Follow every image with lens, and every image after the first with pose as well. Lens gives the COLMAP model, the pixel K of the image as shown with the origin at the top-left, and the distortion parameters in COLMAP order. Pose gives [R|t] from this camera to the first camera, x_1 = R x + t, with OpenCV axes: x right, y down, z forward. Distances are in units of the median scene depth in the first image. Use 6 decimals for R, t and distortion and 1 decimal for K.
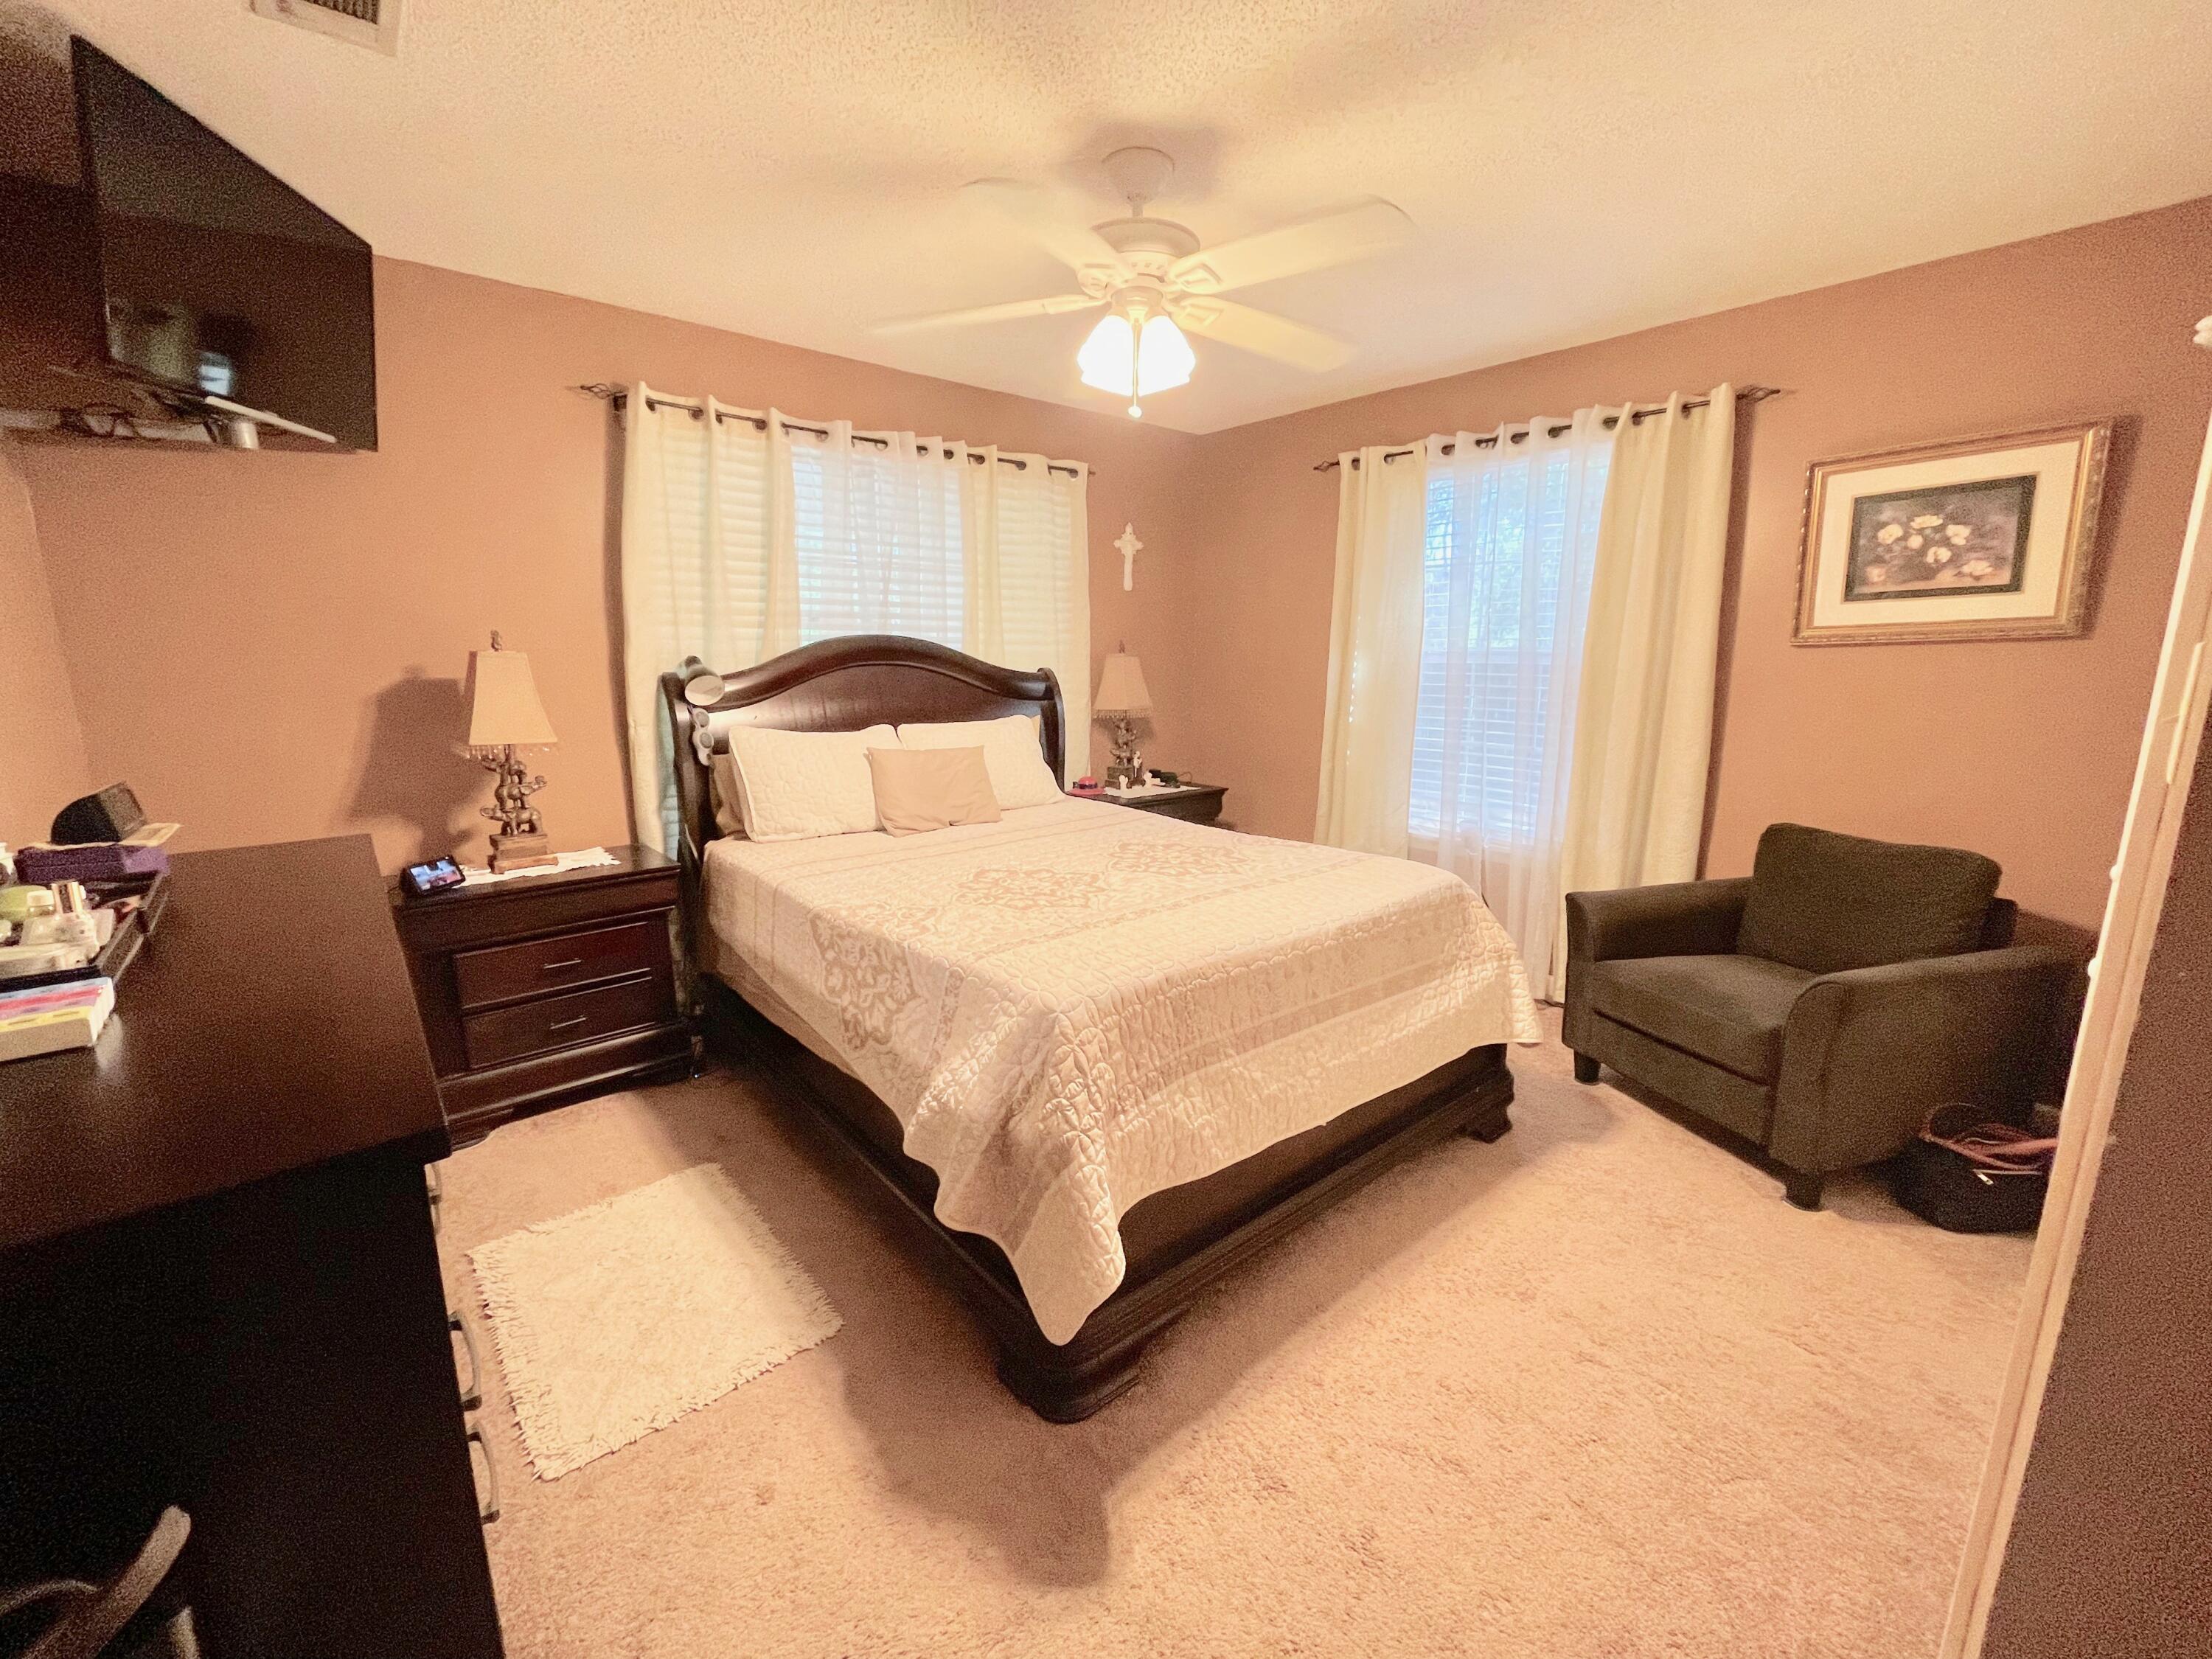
lens RADIAL K [[899.9, 0, 1106.0], [0, 899.9, 829.5], [0, 0, 1]] dist [-0.003045, 0.000715]
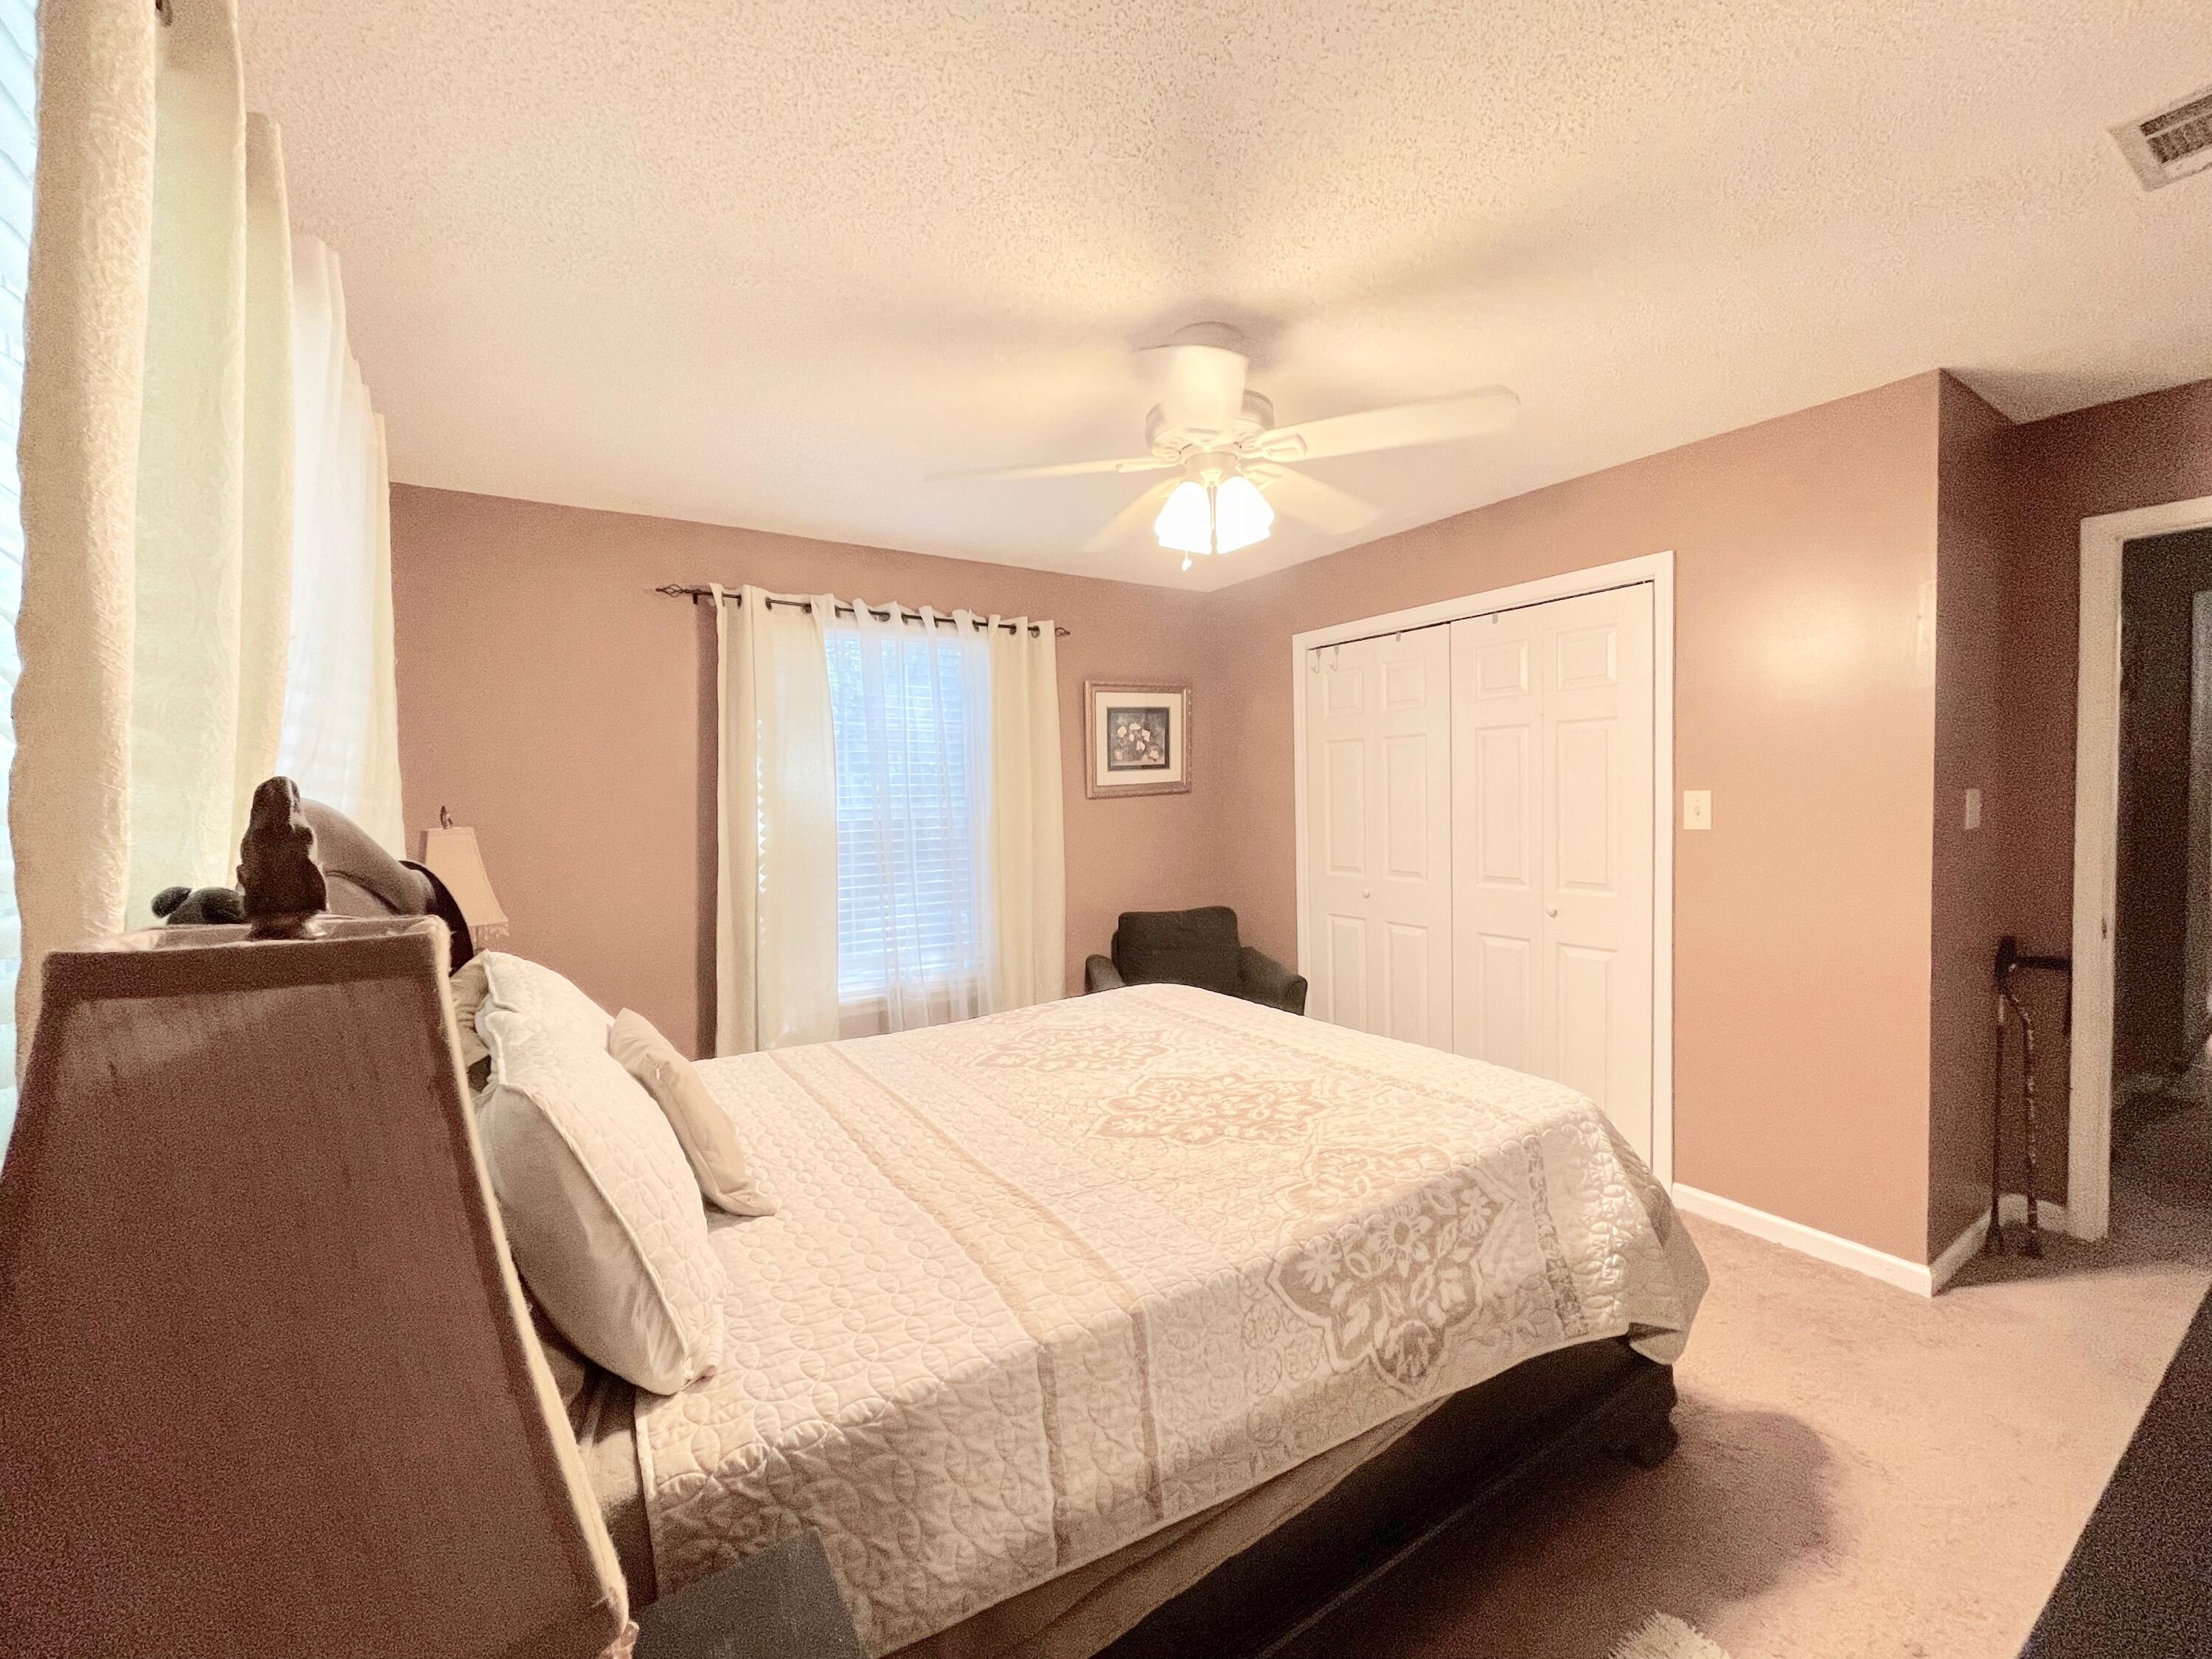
lens RADIAL K [[899.9, 0, 1106.0], [0, 899.9, 829.5], [0, 0, 1]] dist [-0.003045, 0.000715]
pose [[0.124577, -0.043207, 0.991269, -0.808948], [0.213349, 0.976849, 0.015765, -0.191376], [-0.969001, 0.209522, 0.130911, 0.875740]]
